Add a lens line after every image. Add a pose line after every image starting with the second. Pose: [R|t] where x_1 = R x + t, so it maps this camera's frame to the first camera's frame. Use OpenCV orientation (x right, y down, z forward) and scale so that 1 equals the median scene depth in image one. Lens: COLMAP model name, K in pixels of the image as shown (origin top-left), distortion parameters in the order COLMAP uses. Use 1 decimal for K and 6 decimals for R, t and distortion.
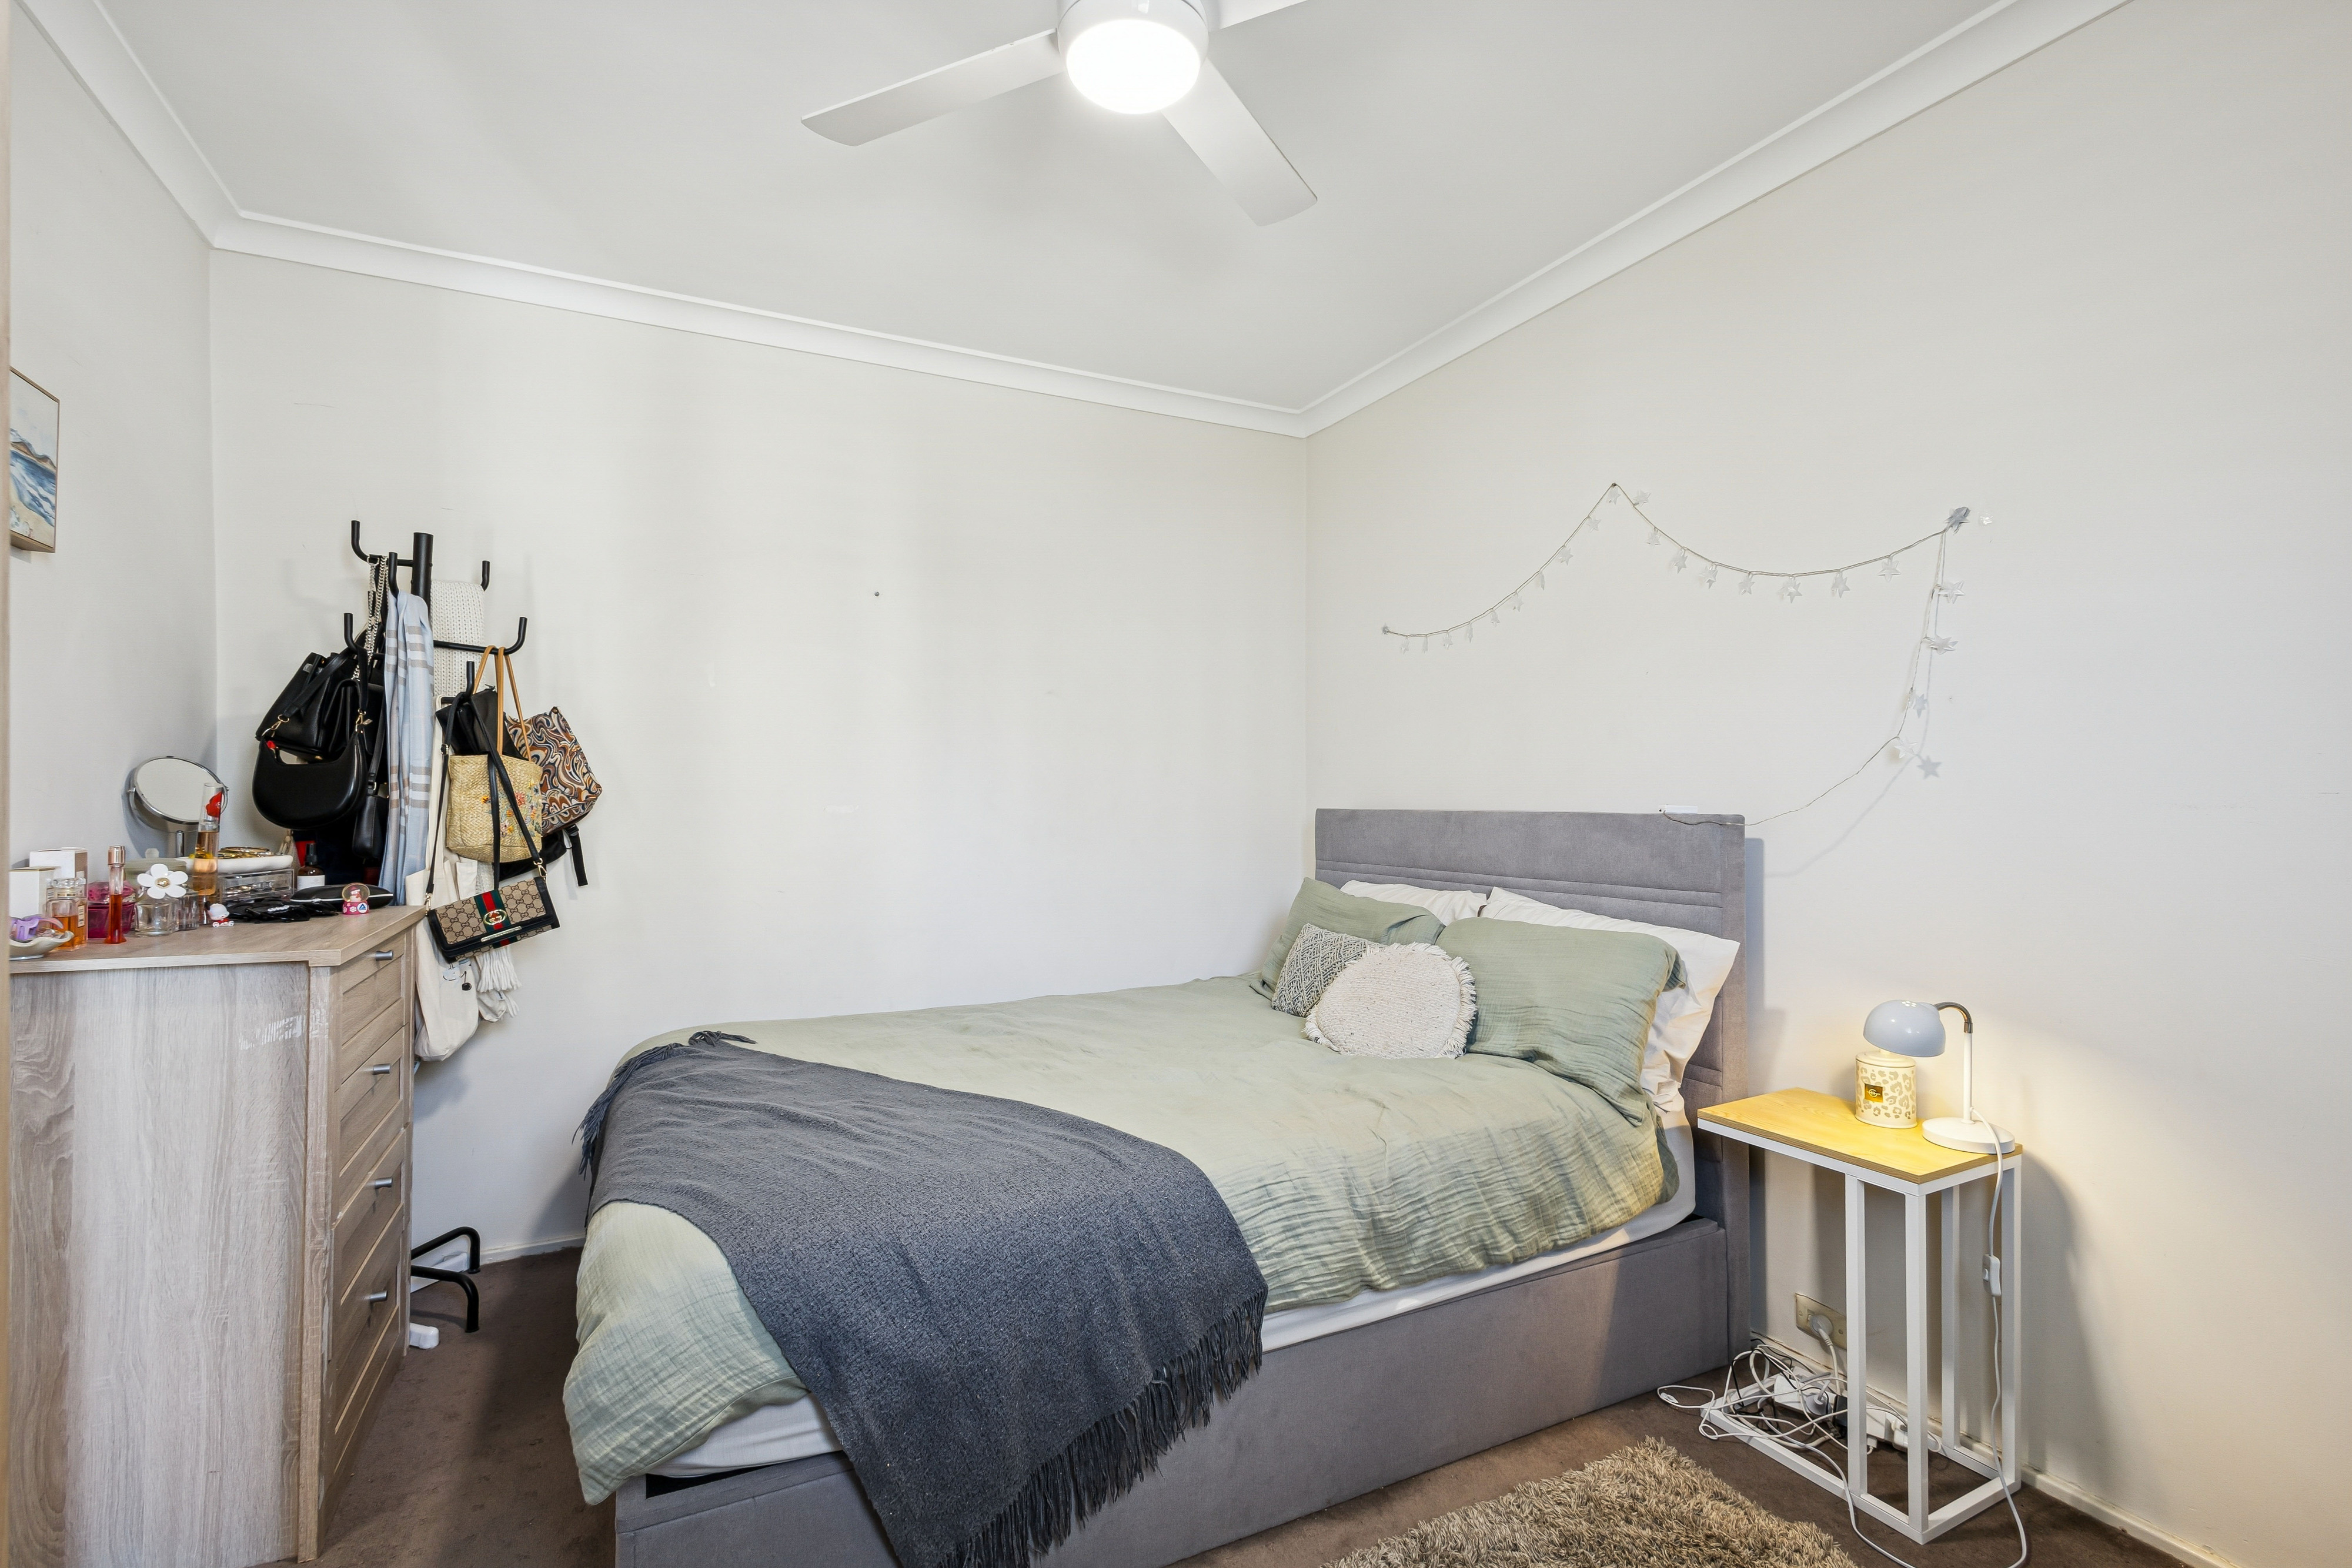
lens RADIAL K [[1071.6, 0, 1175.8], [0, 1071.6, 790.8], [0, 0, 1]] dist [-0.000388, -0.000185]
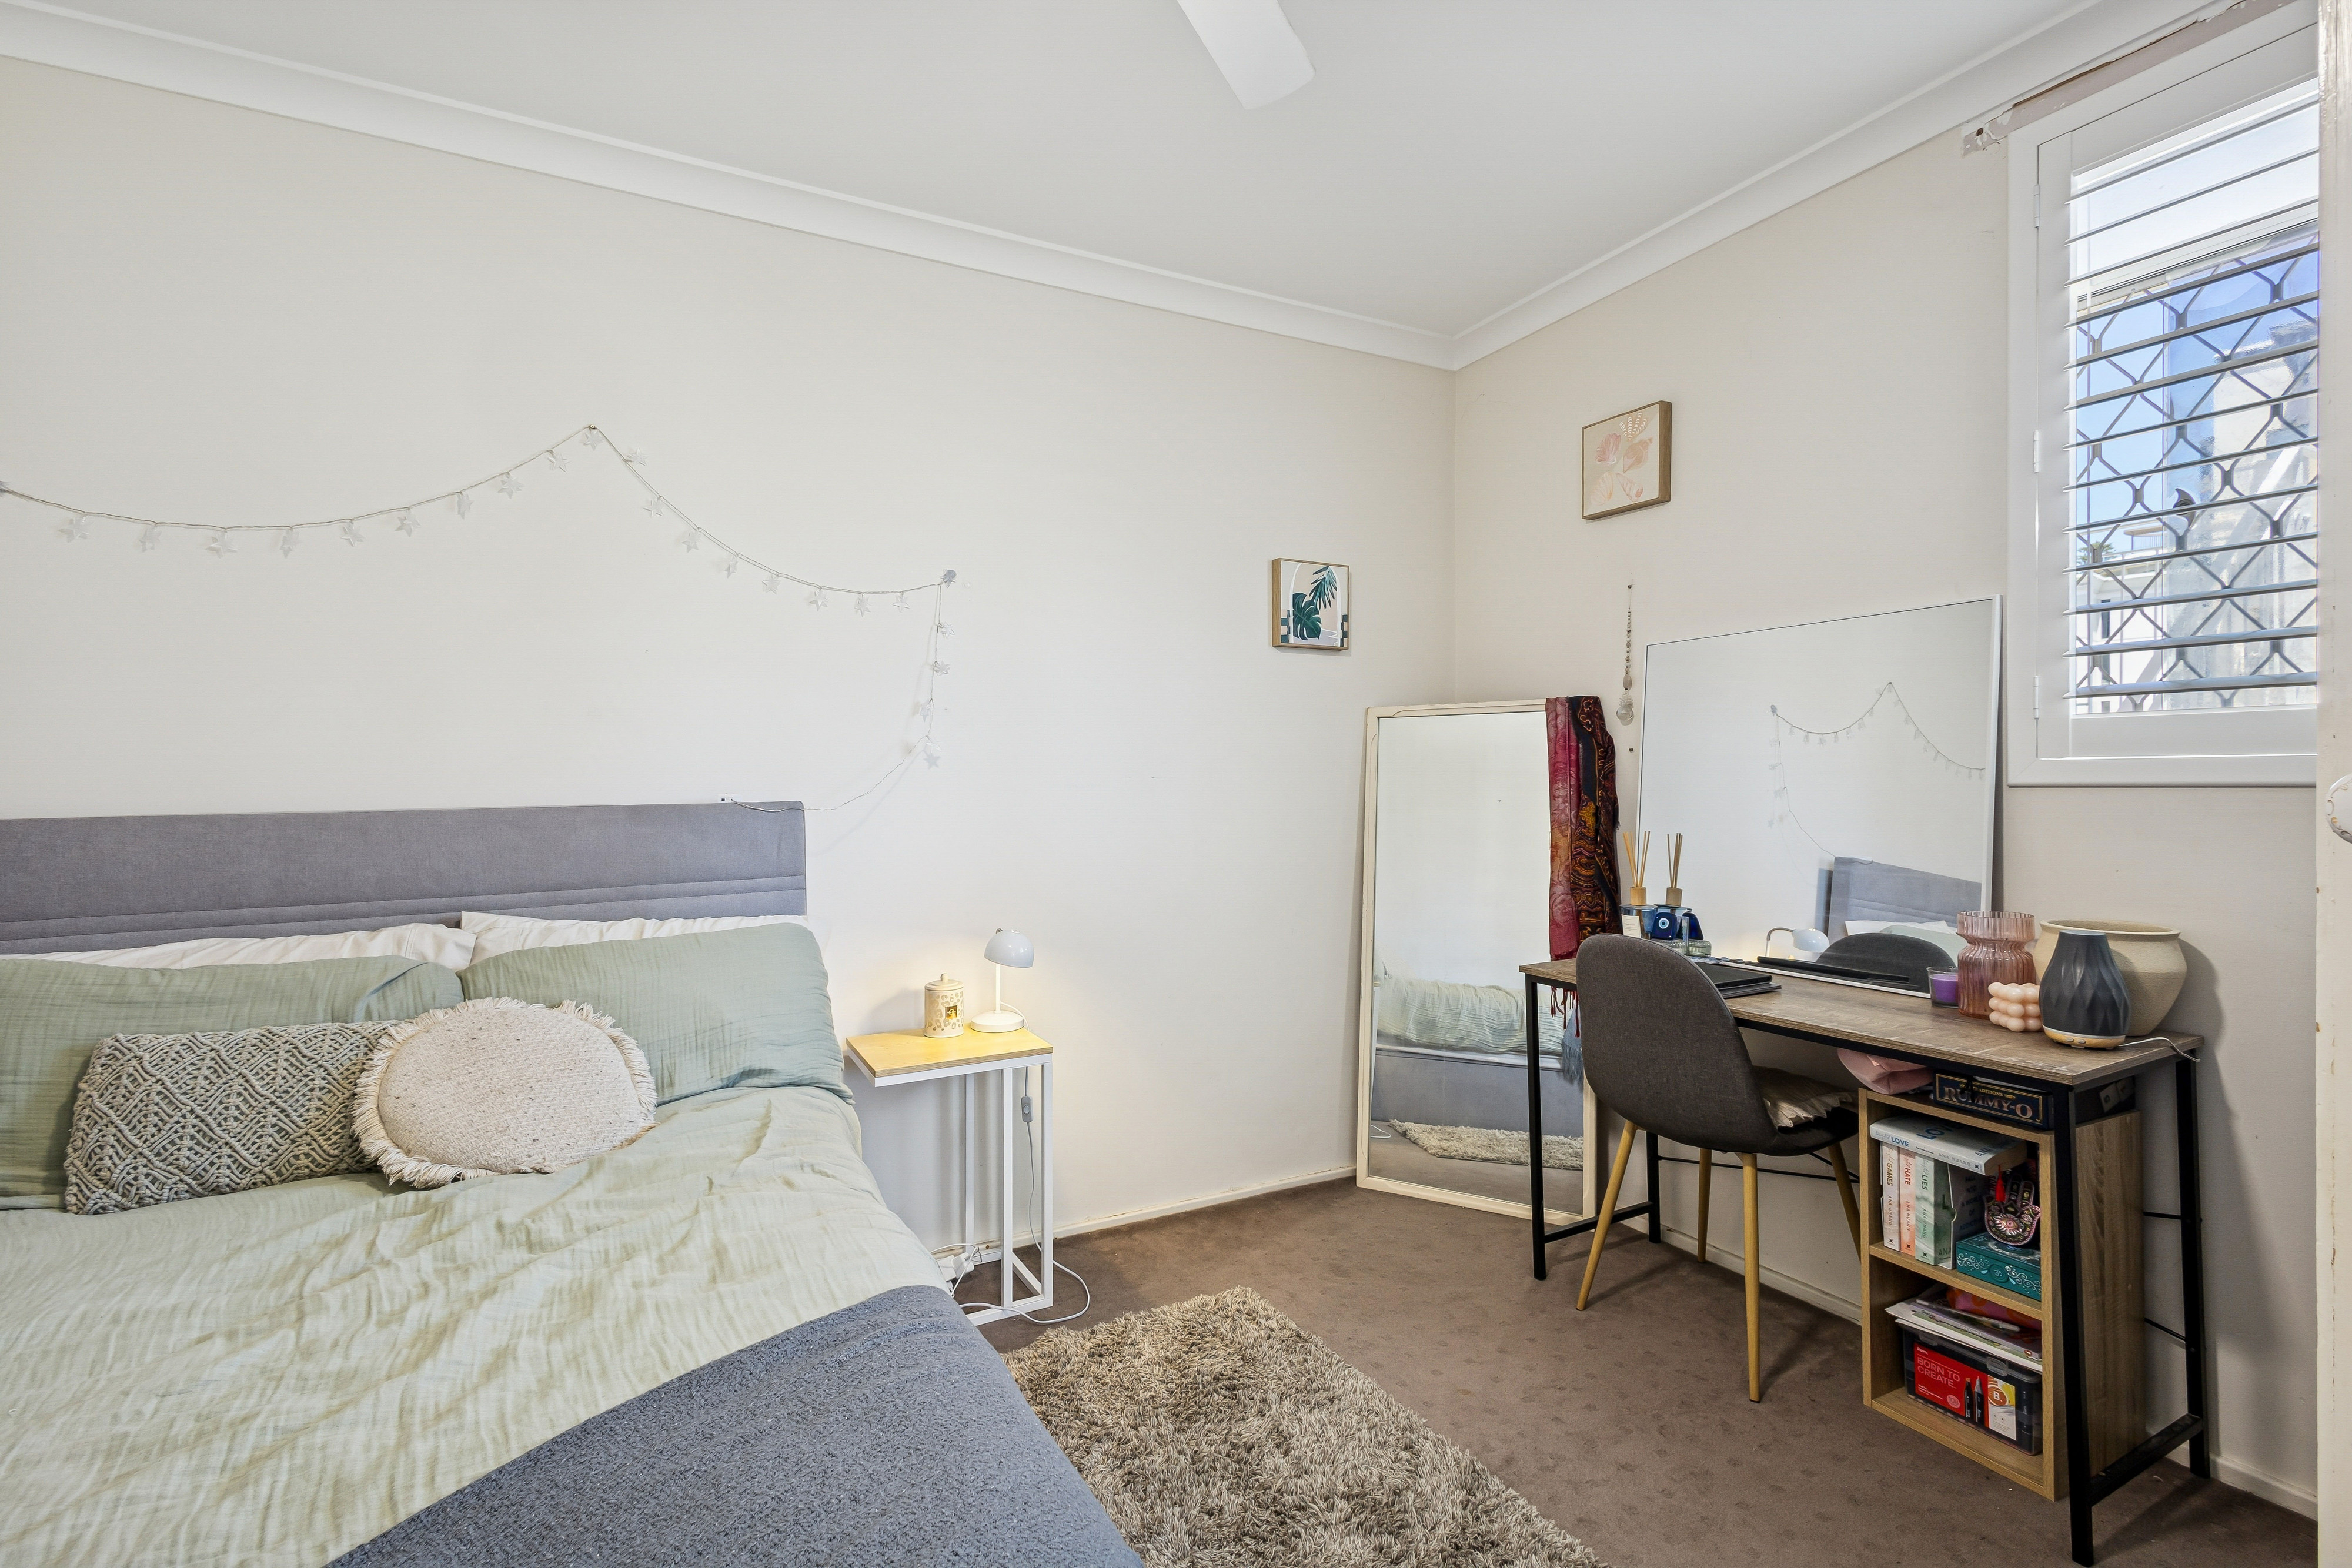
lens RADIAL K [[1071.6, 0, 1172.2], [0, 1071.6, 764.7], [0, 0, 1]] dist [-0.000388, -0.000185]
pose [[-0.016920, 0.005503, 0.999842, -0.535467], [0.004465, 0.999975, -0.005428, -0.006260], [-0.999847, 0.004373, -0.016944, 0.625817]]
